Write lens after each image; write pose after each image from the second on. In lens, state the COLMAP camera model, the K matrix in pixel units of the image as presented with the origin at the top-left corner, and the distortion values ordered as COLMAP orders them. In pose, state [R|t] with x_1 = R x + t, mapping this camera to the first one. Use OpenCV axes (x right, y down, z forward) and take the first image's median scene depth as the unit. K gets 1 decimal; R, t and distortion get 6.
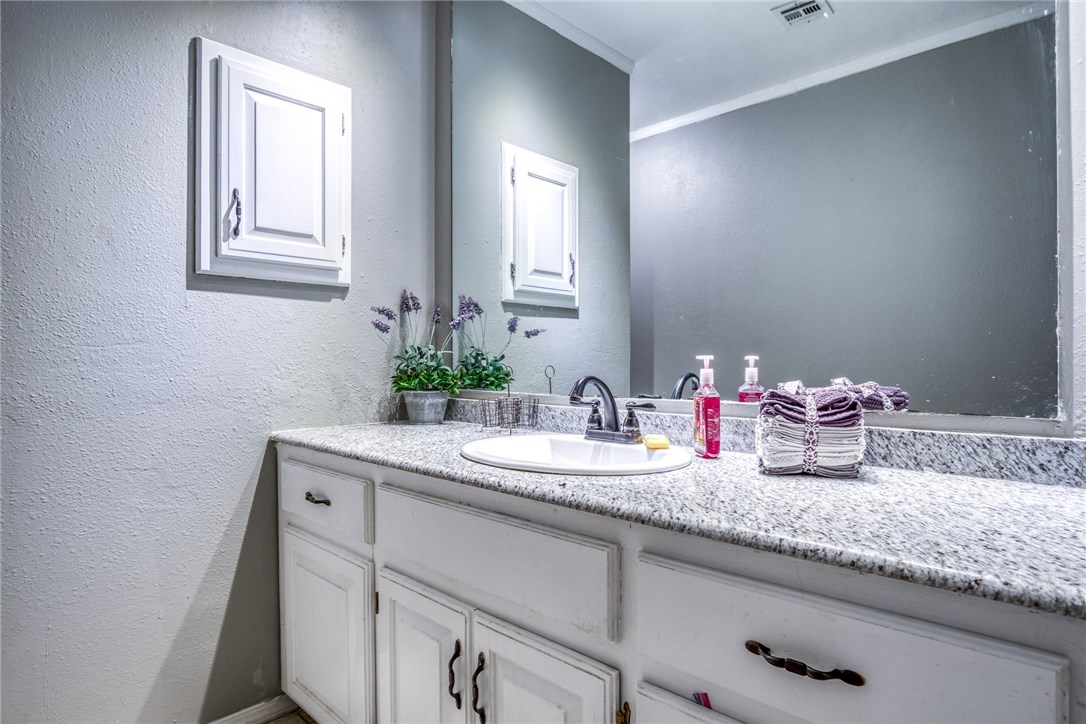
lens RADIAL K [[584.3, 0, 538.2], [0, 584.3, 366.0], [0, 0, 1]] dist [-0.030834, 0.008297]
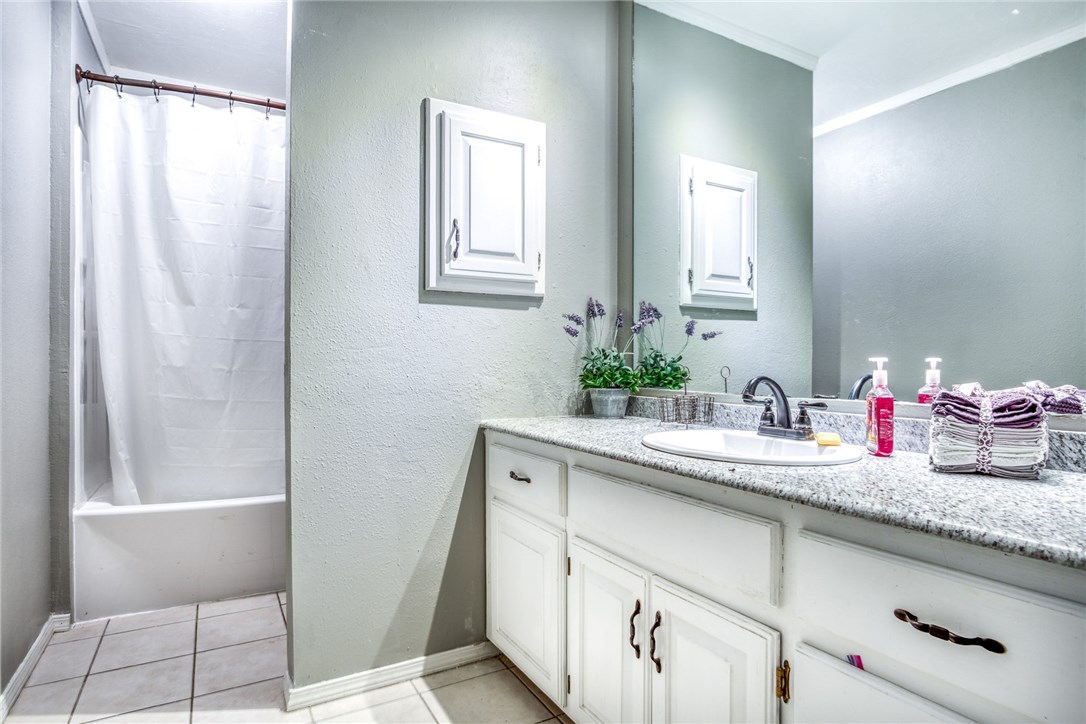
lens RADIAL K [[584.3, 0, 543.8], [0, 584.3, 369.4], [0, 0, 1]] dist [-0.030834, 0.008297]
pose [[0.957963, 0.007825, -0.286785, 0.009160], [-0.006481, 0.999963, 0.005636, 0.000994], [0.286818, -0.003540, 0.957978, -0.134754]]
